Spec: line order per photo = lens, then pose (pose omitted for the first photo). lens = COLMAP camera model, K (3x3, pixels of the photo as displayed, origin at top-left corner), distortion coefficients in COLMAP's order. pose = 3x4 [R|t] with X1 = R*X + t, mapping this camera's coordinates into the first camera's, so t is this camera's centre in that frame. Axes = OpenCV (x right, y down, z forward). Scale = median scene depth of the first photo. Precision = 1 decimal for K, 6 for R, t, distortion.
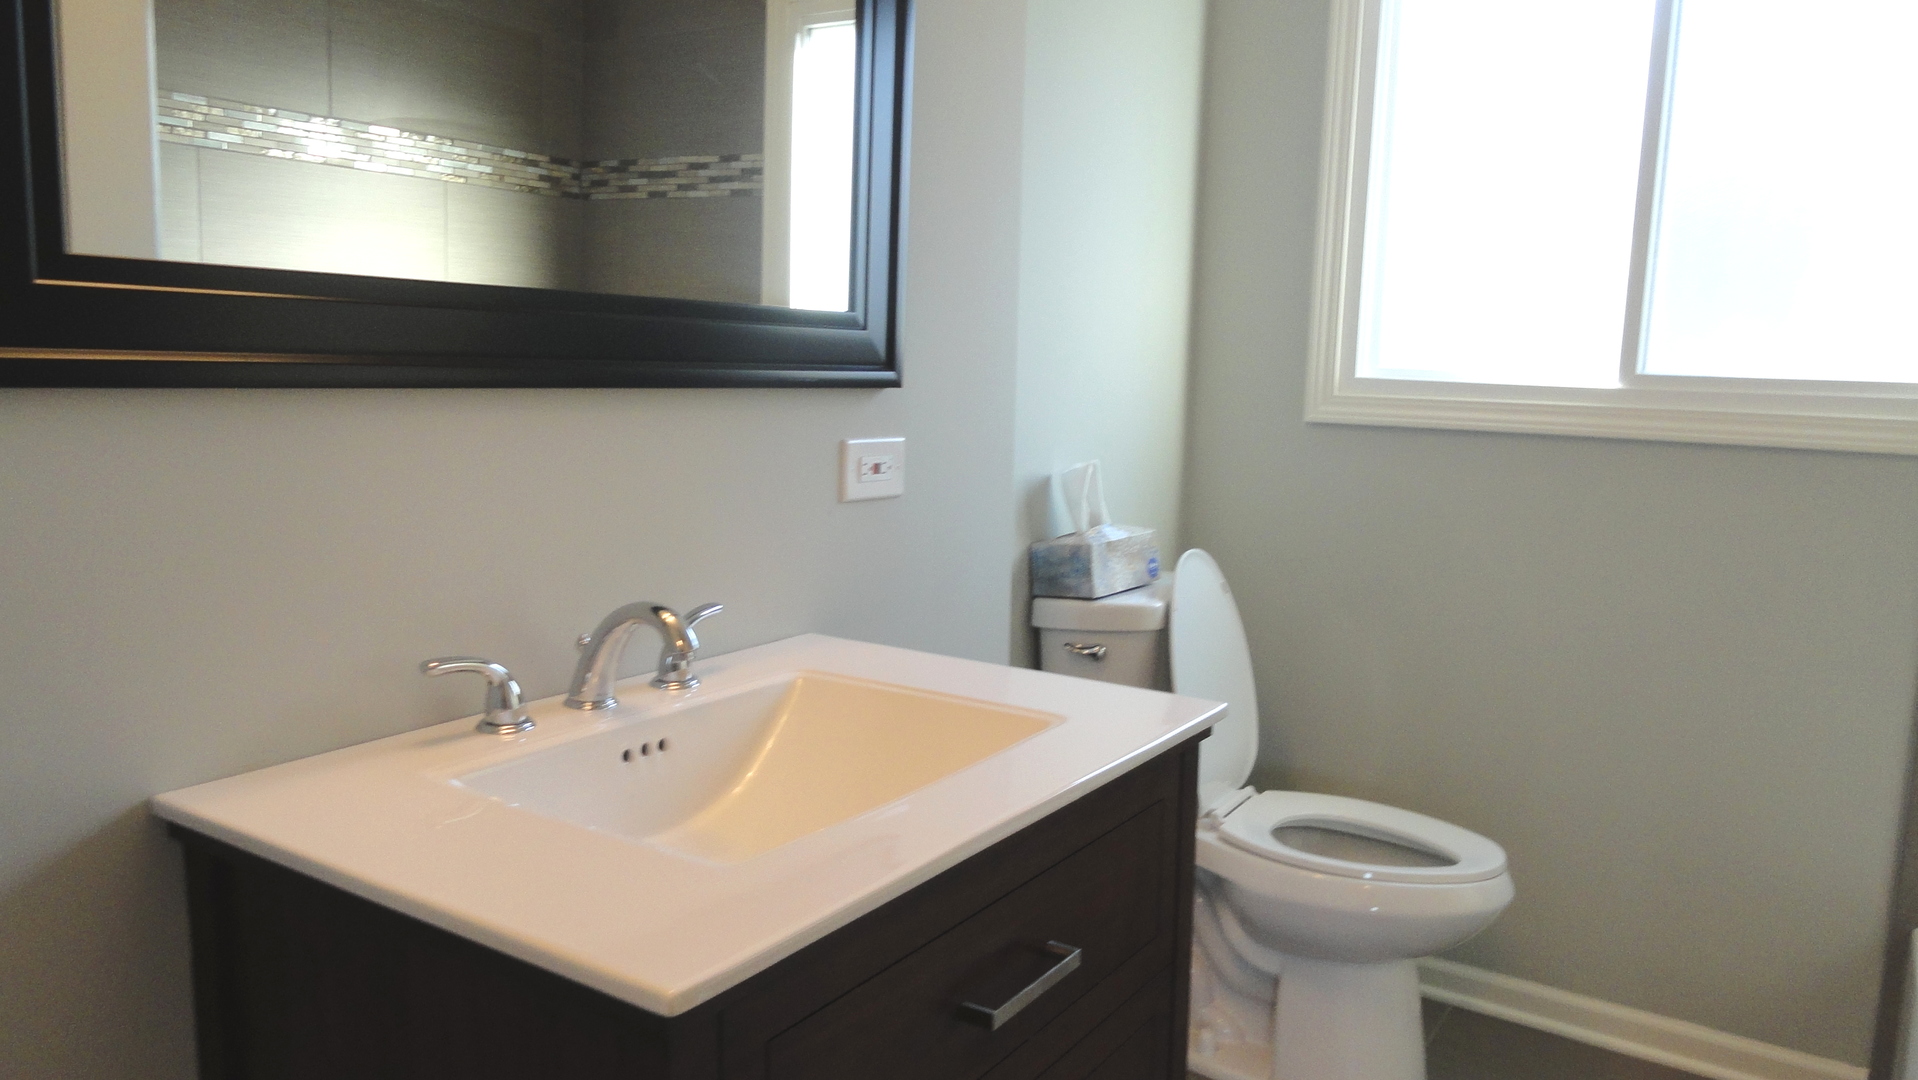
lens RADIAL K [[1332.4, 0, 958.9], [0, 1332.4, 537.5], [0, 0, 1]] dist [-0.008668, 0.000800]
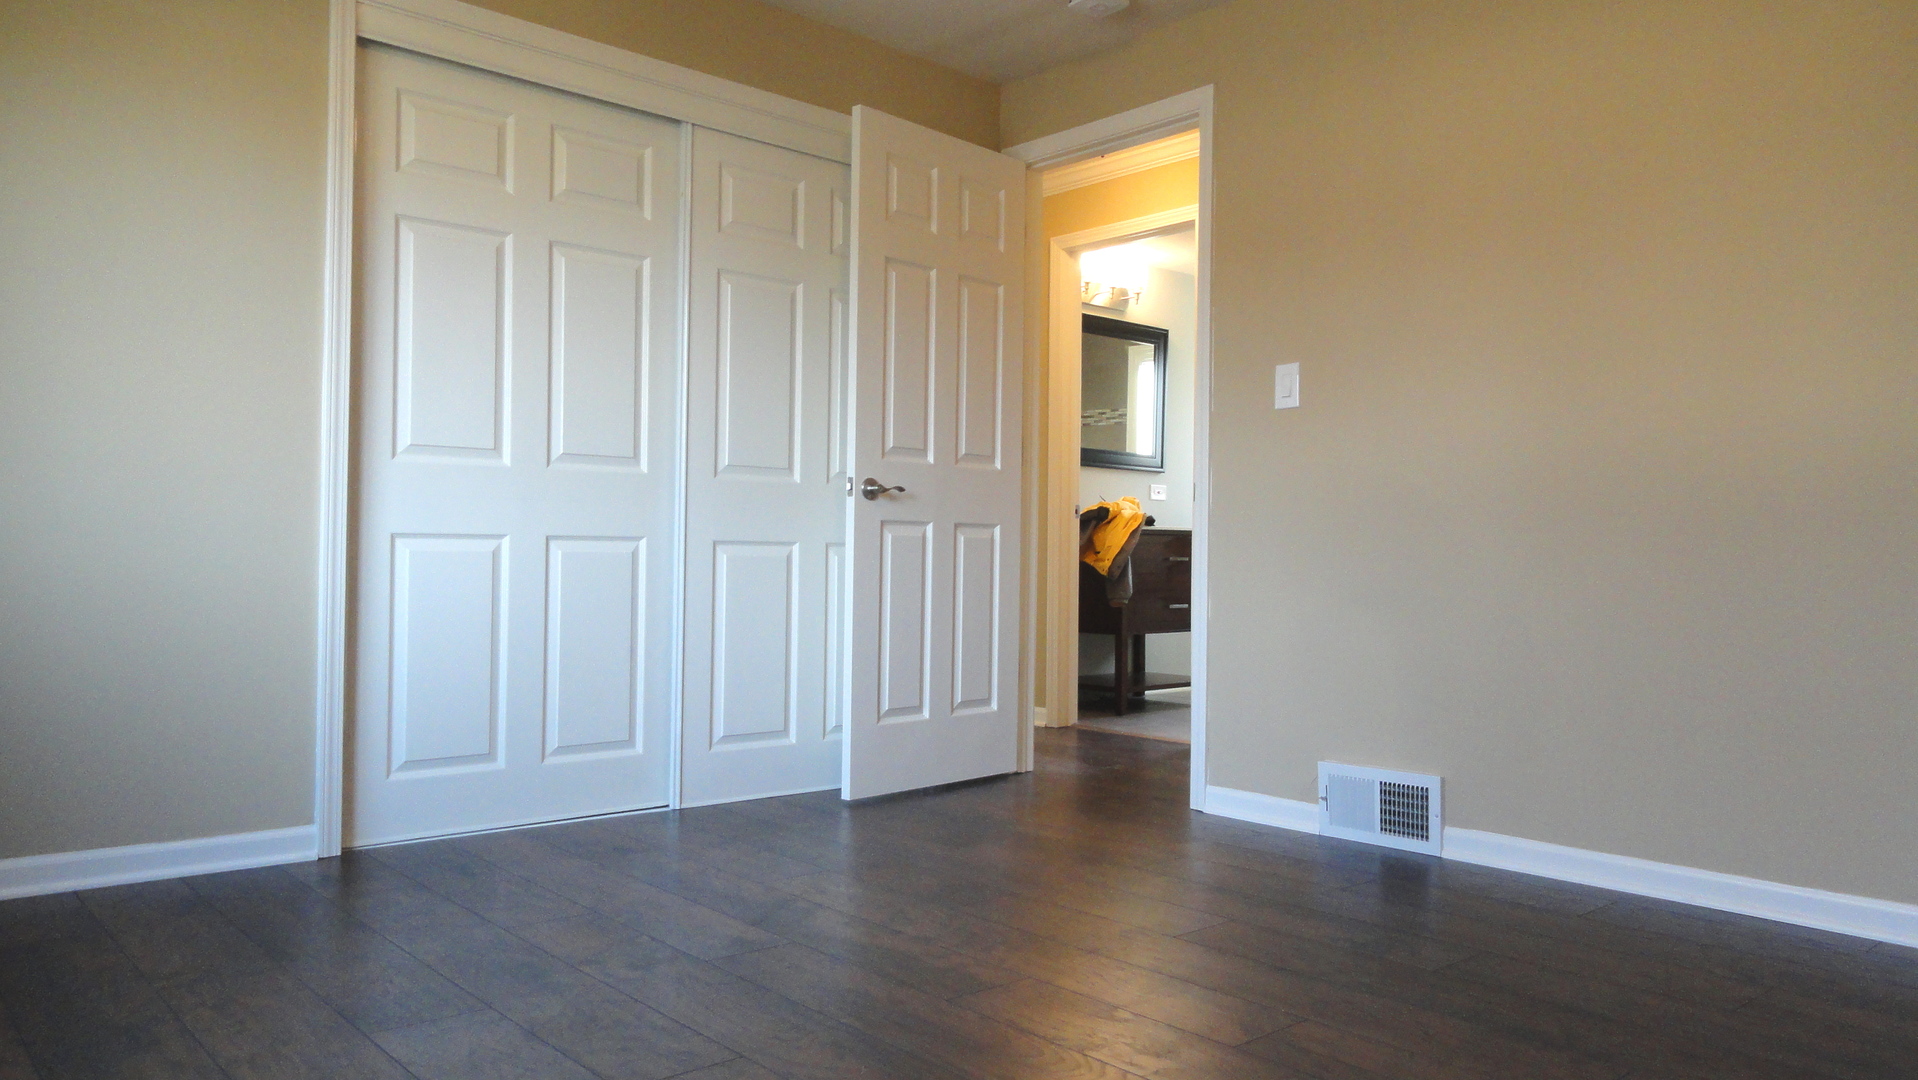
lens RADIAL K [[1332.4, 0, 960.2], [0, 1332.4, 535.8], [0, 0, 1]] dist [-0.008668, 0.000800]
pose [[0.965872, -0.030638, -0.257203, 0.272139], [-0.008289, 0.988815, -0.148916, 0.475457], [0.258889, 0.145965, 0.954814, -2.079989]]
